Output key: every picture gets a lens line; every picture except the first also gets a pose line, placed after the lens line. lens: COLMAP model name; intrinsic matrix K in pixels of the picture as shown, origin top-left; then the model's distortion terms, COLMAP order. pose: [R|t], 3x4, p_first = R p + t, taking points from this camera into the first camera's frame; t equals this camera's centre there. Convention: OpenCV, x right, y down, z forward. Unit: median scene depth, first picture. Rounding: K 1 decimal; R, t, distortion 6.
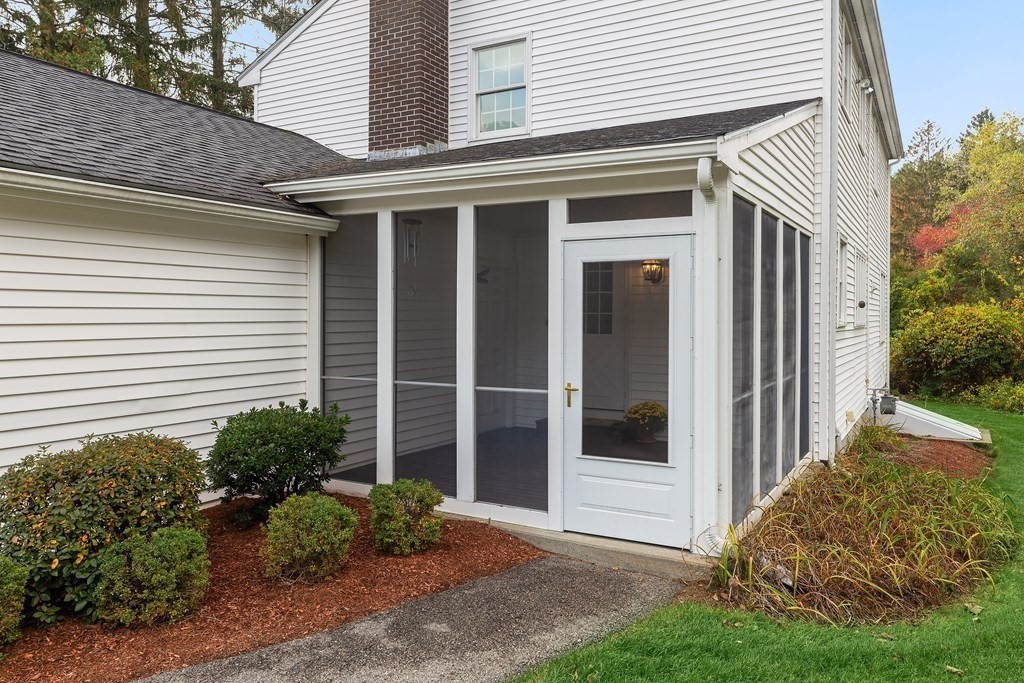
lens RADIAL K [[737.9, 0, 513.5], [0, 737.9, 339.0], [0, 0, 1]] dist [-0.001503, -0.000506]
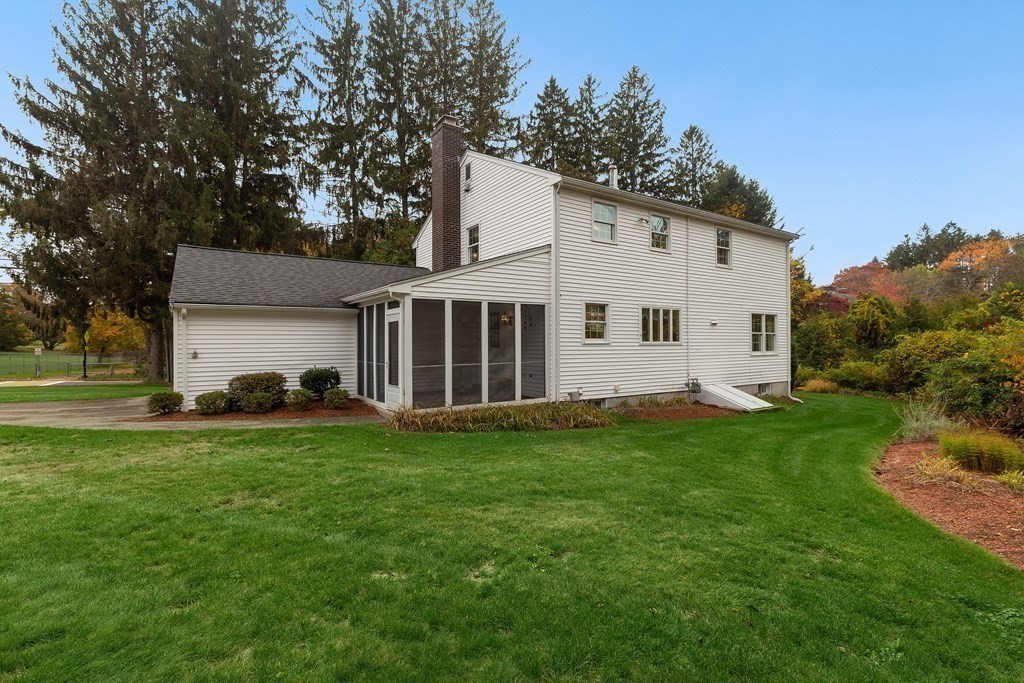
lens RADIAL K [[462.9, 0, 512.2], [0, 462.9, 340.9], [0, 0, 1]] dist [0.007280, -0.000430]
pose [[0.896514, -0.014521, -0.442777, 1.356577], [-0.004233, 0.999136, -0.041339, 0.051967], [0.442995, 0.038935, 0.895678, -0.495235]]
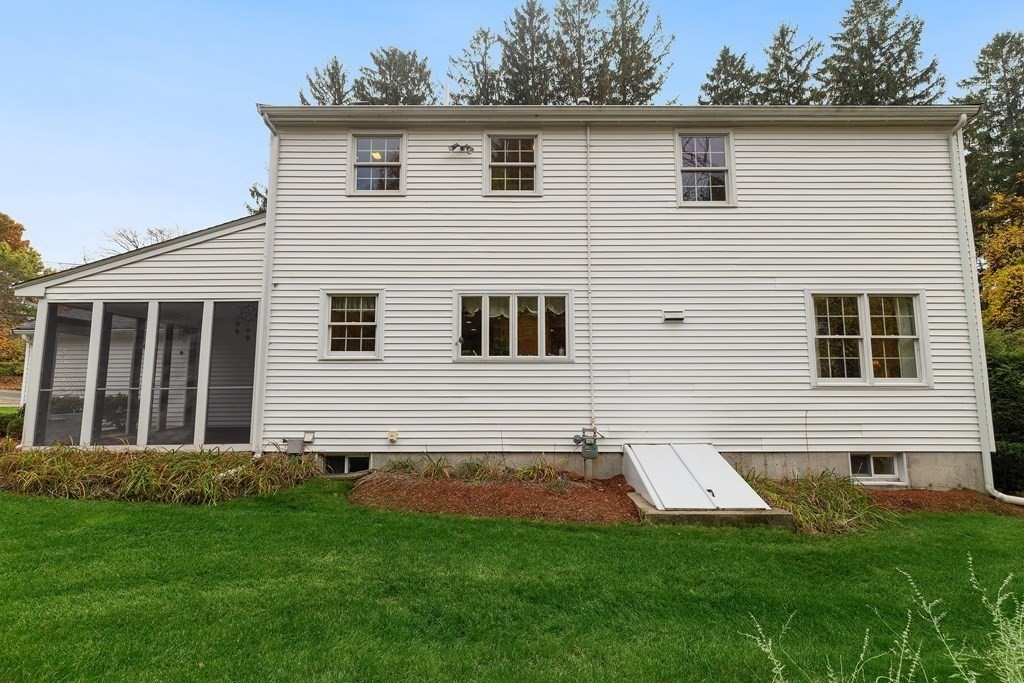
lens RADIAL K [[462.9, 0, 511.8], [0, 462.9, 336.9], [0, 0, 1]] dist [0.007280, -0.000430]
pose [[0.510930, -0.099108, -0.853890, 2.123200], [-0.024011, 0.991299, -0.129423, 0.069642], [0.859287, 0.086629, 0.504104, 1.384567]]
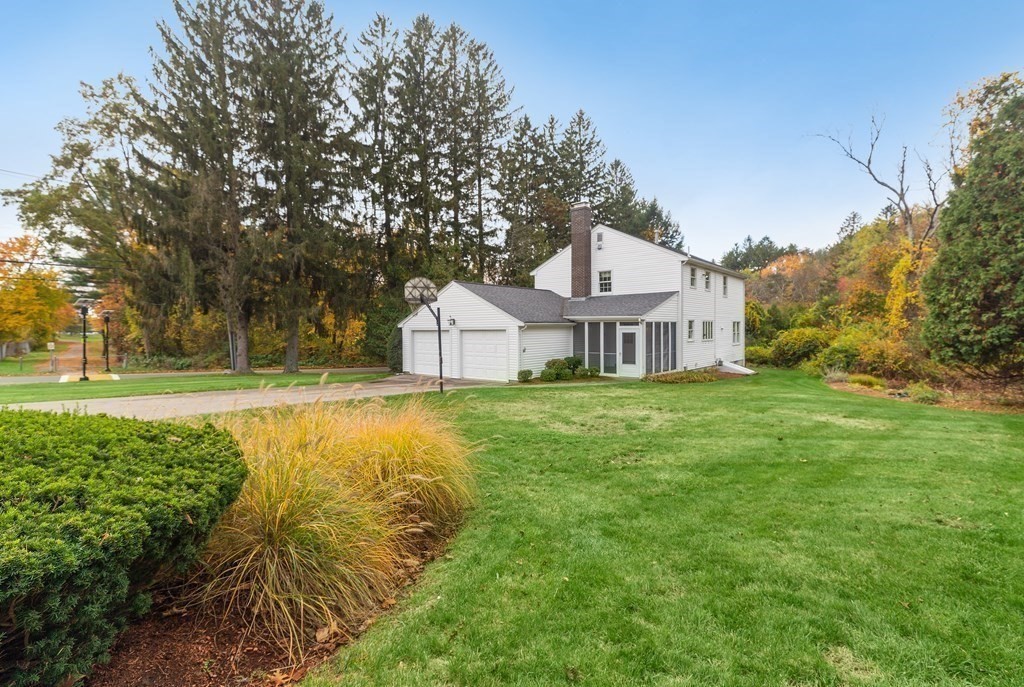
lens RADIAL K [[462.9, 0, 514.4], [0, 462.9, 339.4], [0, 0, 1]] dist [0.007280, -0.000430]
pose [[0.984132, -0.009986, -0.177159, -0.102584], [0.007964, 0.999895, -0.012121, -0.005047], [0.177261, 0.010518, 0.984108, -2.814459]]
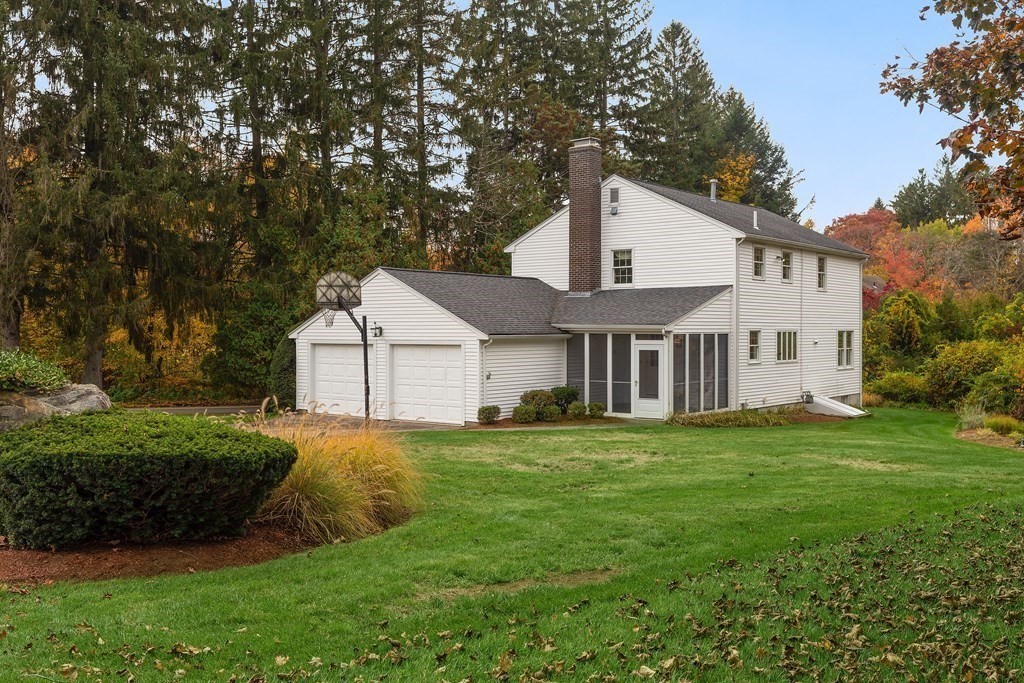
lens RADIAL K [[949.3, 0, 505.9], [0, 949.3, 345.3], [0, 0, 1]] dist [0.005511, 0.000000]
pose [[0.987420, -0.005480, -0.158026, 0.185400], [0.002281, 0.999789, -0.020414, -0.023044], [0.158105, 0.019797, 0.987224, -4.025635]]
